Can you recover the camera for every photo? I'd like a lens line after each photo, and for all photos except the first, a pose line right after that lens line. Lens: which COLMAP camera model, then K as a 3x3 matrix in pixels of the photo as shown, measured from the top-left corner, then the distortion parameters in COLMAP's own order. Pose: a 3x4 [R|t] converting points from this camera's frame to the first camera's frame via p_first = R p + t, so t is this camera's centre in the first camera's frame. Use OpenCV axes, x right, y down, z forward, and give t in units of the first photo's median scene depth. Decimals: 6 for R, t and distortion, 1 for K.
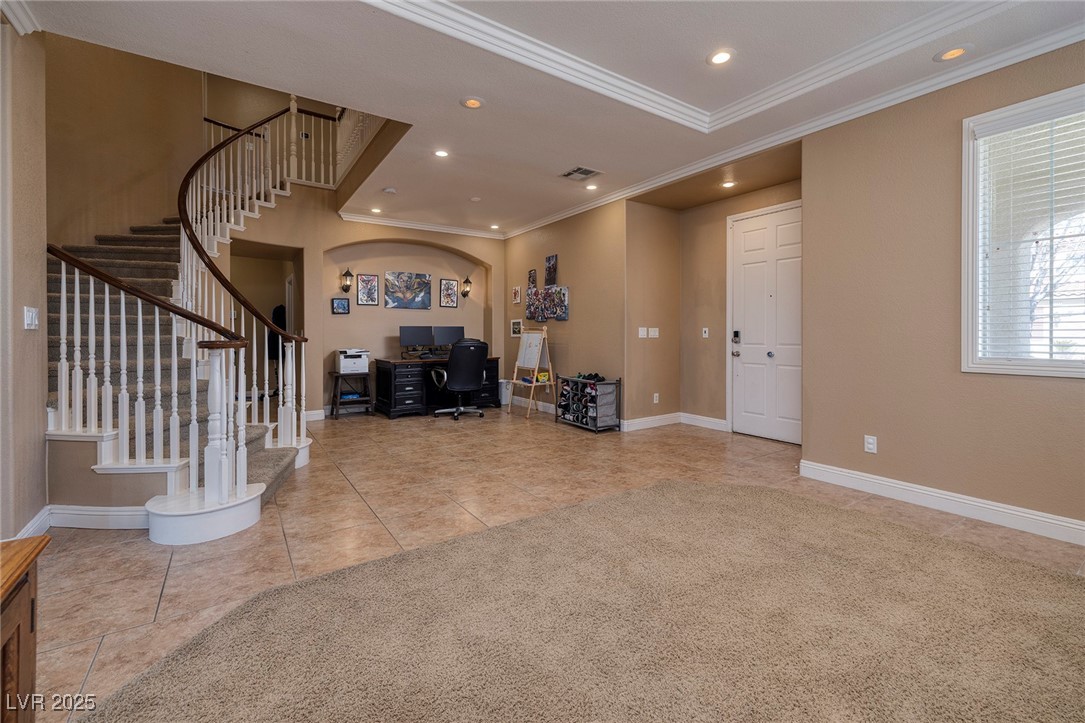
lens RADIAL K [[469.7, 0, 547.4], [0, 469.7, 333.7], [0, 0, 1]] dist [-0.000824, -0.000042]
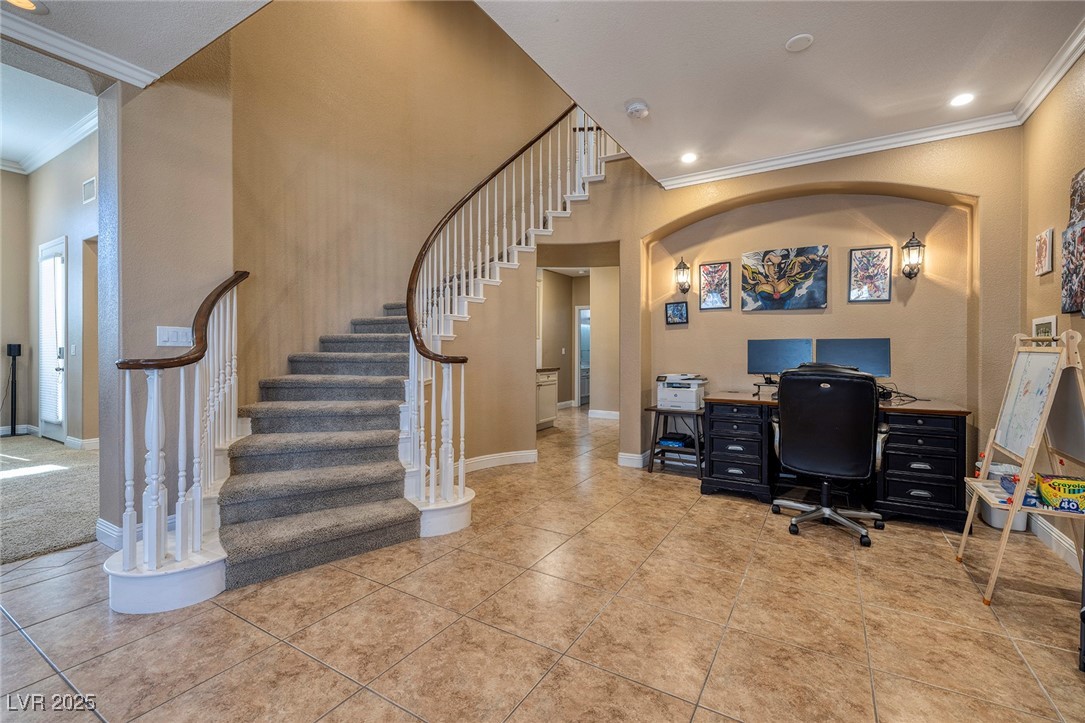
lens RADIAL K [[465.0, 0, 548.4], [0, 465.0, 353.5], [0, 0, 1]] dist [-0.006141, -0.000175]
pose [[0.418243, 0.007574, -0.908304, 0.119191], [-0.003049, 0.999971, 0.006934, -0.001973], [0.908330, -0.000131, 0.418254, 0.526634]]
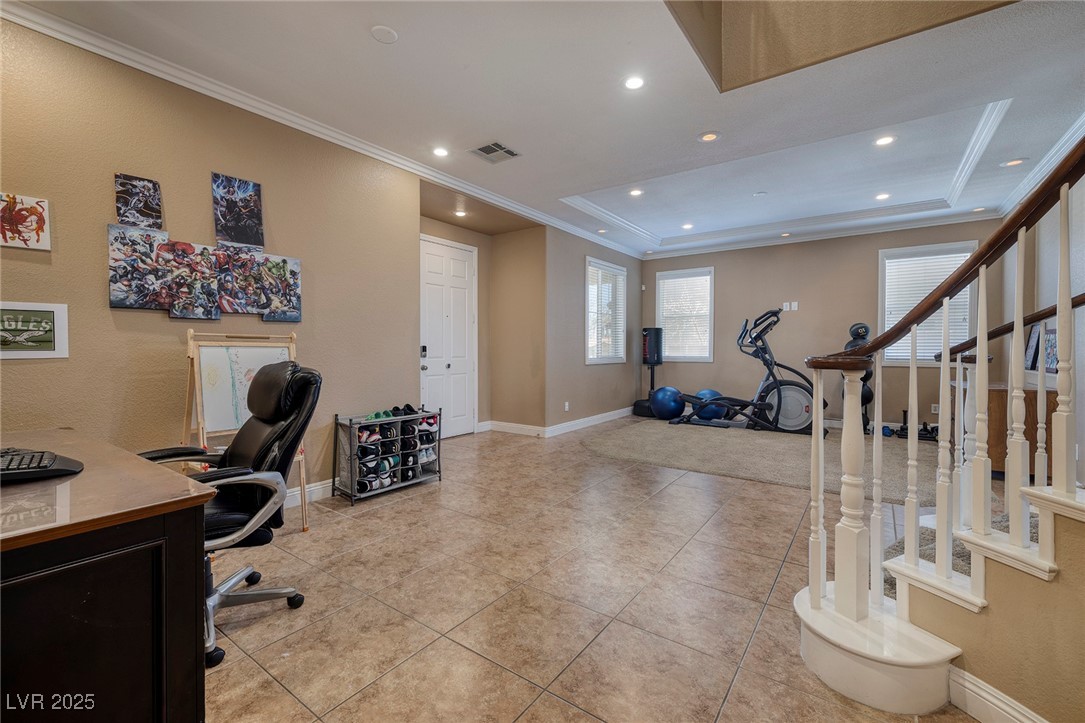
lens RADIAL K [[465.0, 0, 548.4], [0, 465.0, 353.5], [0, 0, 1]] dist [-0.006141, -0.000175]
pose [[-0.357671, -0.010186, 0.933792, -0.519573], [0.001115, 0.999935, 0.011334, 0.000196], [-0.933847, 0.005095, -0.357637, 0.870710]]
